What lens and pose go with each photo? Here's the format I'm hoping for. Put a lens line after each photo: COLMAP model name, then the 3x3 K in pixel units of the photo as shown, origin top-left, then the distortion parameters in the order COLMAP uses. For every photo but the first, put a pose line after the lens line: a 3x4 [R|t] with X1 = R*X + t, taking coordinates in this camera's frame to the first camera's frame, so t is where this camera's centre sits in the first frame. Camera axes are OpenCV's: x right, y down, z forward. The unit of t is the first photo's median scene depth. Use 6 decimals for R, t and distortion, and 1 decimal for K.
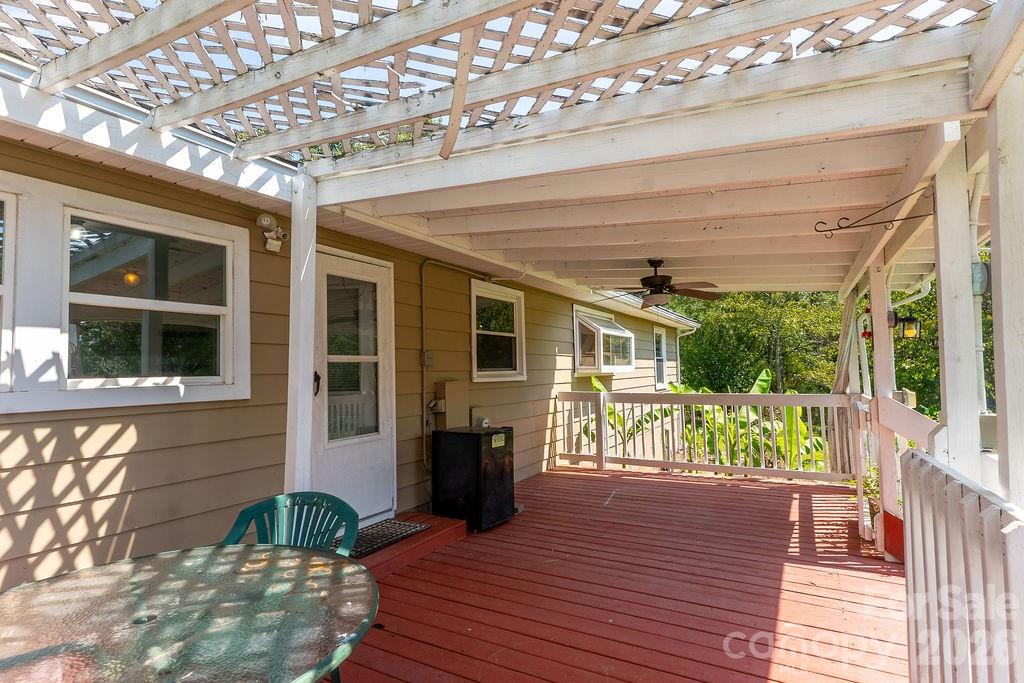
lens RADIAL K [[533.9, 0, 518.0], [0, 533.9, 349.4], [0, 0, 1]] dist [-0.000693, 0.015687]
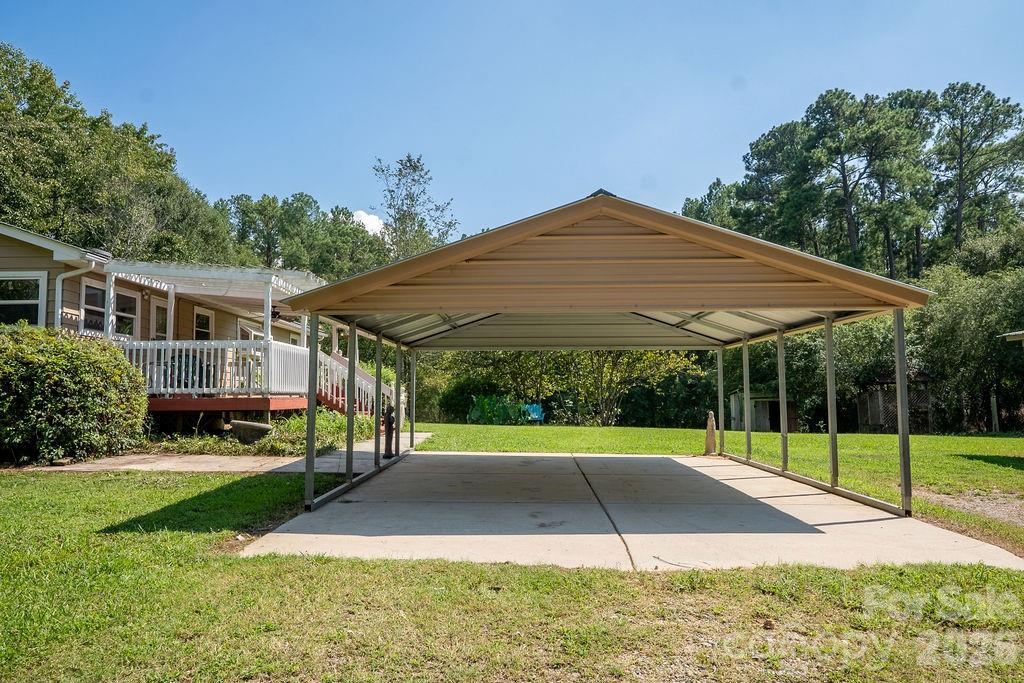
lens RADIAL K [[718.3, 0, 512.0], [0, 718.3, 341.5], [0, 0, 1]] dist [0.002033, -0.000625]
pose [[0.882862, 0.042453, 0.467709, -0.313272], [-0.020580, 0.998446, -0.051780, 0.155498], [-0.469181, 0.036089, 0.882364, -2.362790]]
